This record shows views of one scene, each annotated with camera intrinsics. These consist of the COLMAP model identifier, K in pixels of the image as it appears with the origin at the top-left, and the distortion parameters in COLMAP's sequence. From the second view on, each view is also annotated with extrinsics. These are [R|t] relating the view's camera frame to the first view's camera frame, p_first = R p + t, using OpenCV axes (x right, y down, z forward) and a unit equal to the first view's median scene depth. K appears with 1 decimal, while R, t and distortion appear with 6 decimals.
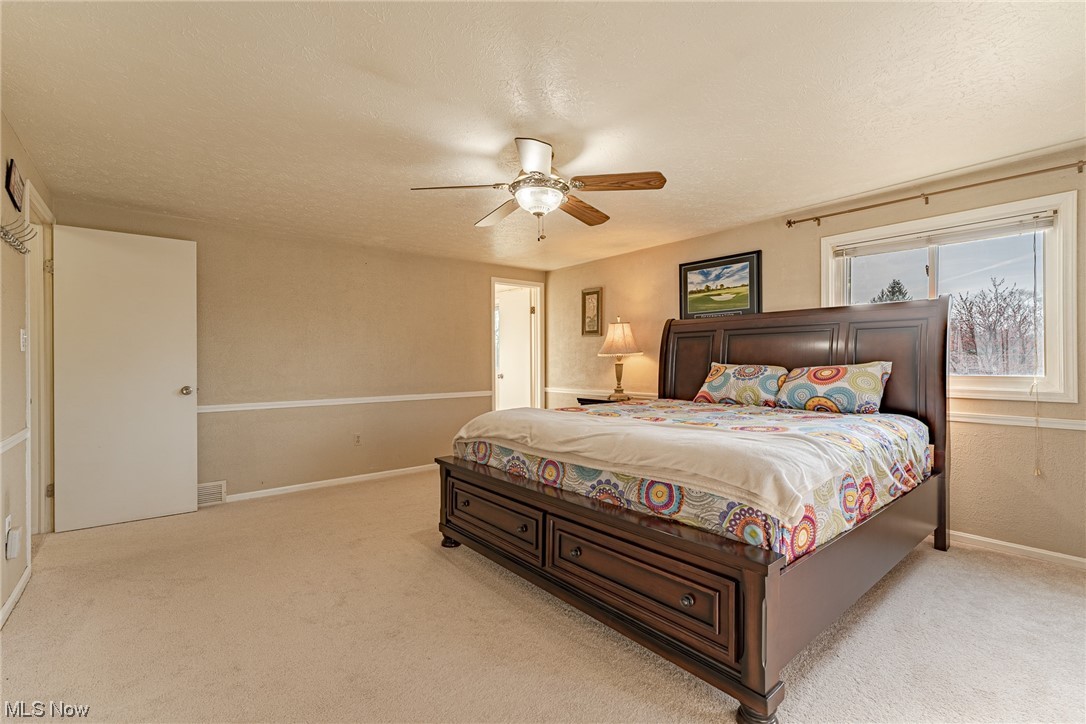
lens RADIAL K [[479.6, 0, 549.6], [0, 479.6, 364.2], [0, 0, 1]] dist [0.002721, 0.000131]
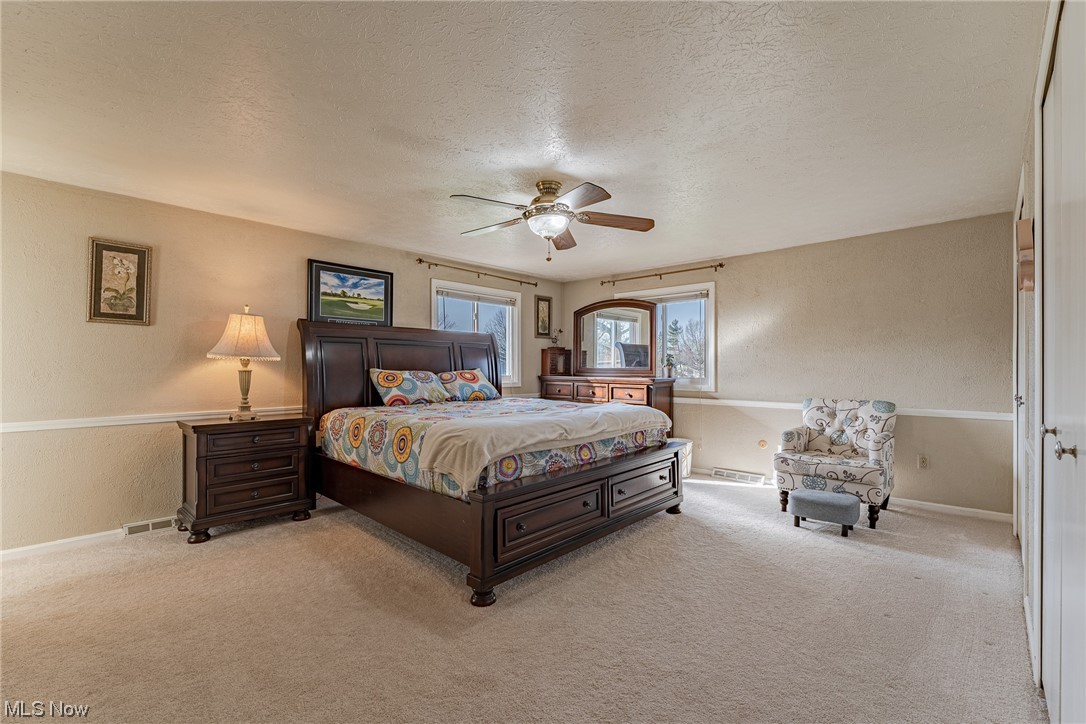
lens RADIAL K [[479.6, 0, 549.6], [0, 479.6, 364.2], [0, 0, 1]] dist [0.002721, 0.000131]
pose [[-0.134440, 0.011243, 0.990858, -0.735210], [0.006497, 0.999924, -0.010464, 0.000204], [-0.990900, 0.005030, -0.134502, 0.740370]]
